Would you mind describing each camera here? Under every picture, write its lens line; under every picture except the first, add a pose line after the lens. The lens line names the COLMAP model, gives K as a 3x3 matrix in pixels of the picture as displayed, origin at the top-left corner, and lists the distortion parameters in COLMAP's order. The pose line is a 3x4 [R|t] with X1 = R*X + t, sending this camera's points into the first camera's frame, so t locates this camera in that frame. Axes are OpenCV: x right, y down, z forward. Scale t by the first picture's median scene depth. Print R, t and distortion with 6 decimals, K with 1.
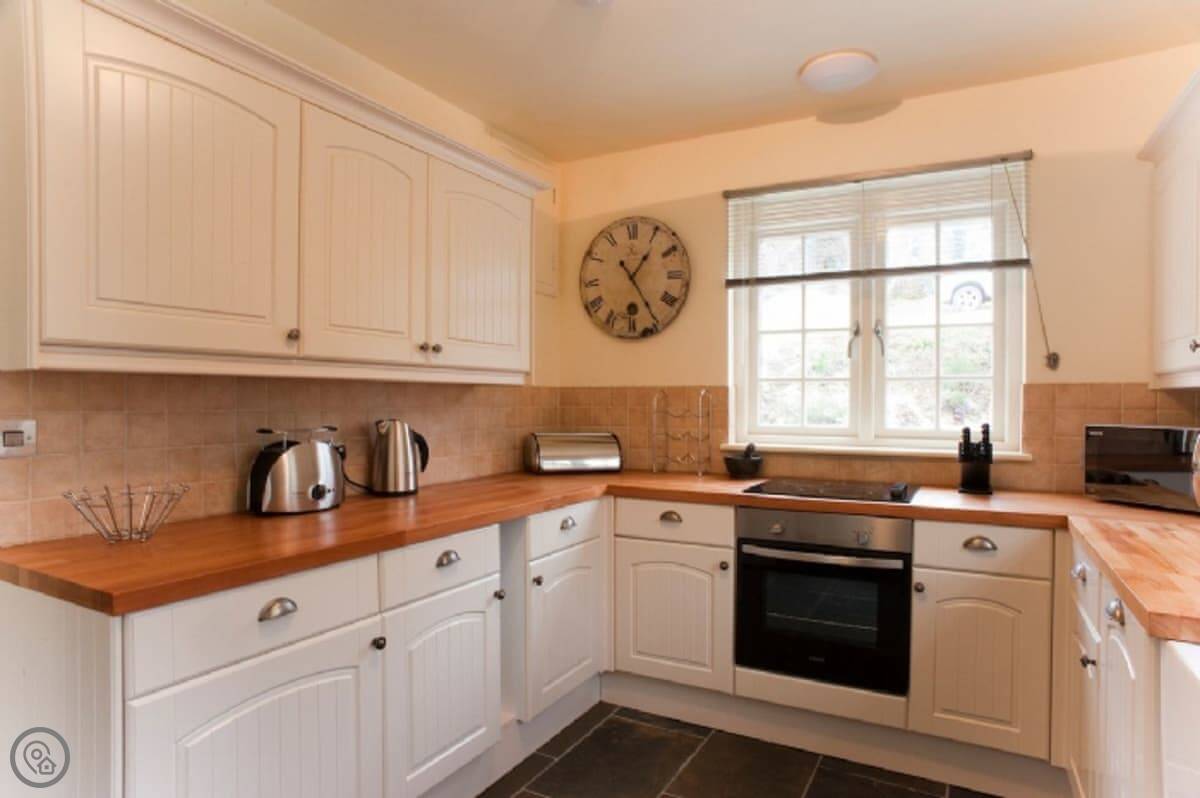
lens RADIAL K [[682.6, 0, 605.4], [0, 682.6, 403.4], [0, 0, 1]] dist [-0.078947, 0.040867]
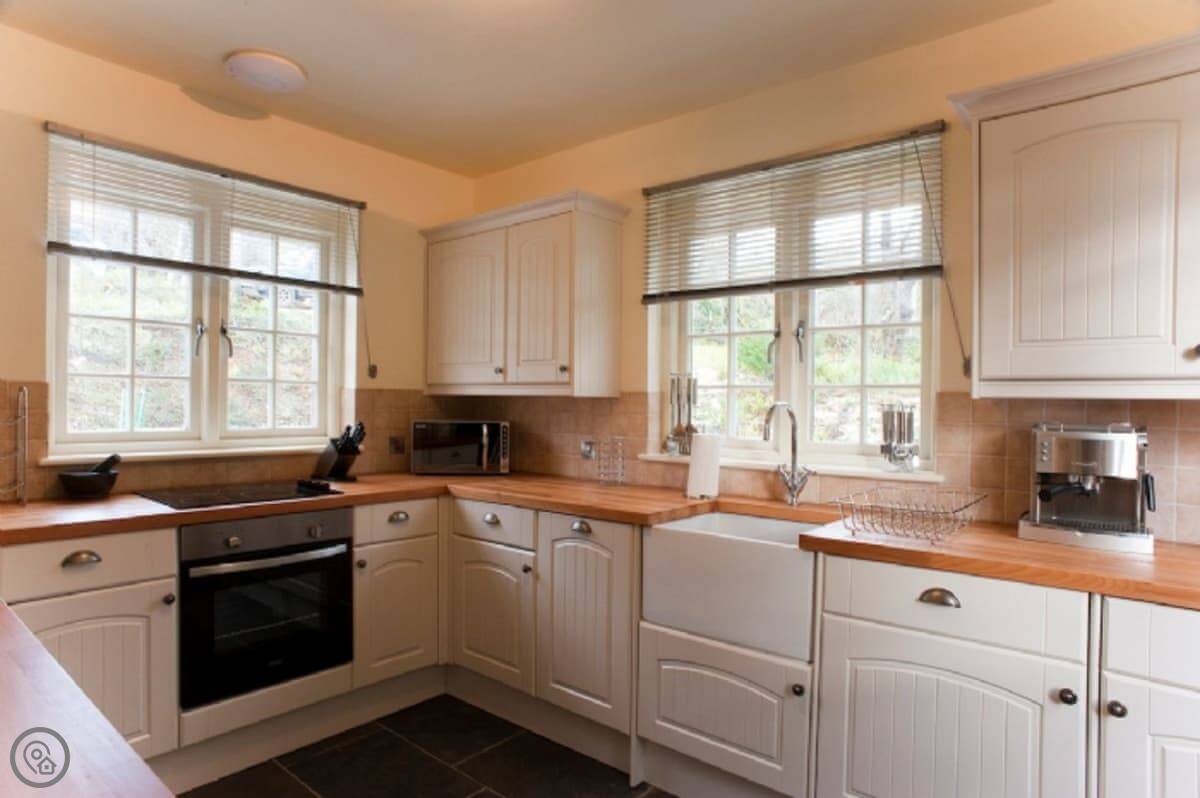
lens RADIAL K [[682.6, 0, 608.7], [0, 682.6, 399.0], [0, 0, 1]] dist [-0.078947, 0.040867]
pose [[0.188816, 0.004885, 0.982000, -0.520899], [-0.006202, 0.999974, -0.003782, -0.008795], [-0.981993, -0.005376, 0.188842, 0.306163]]
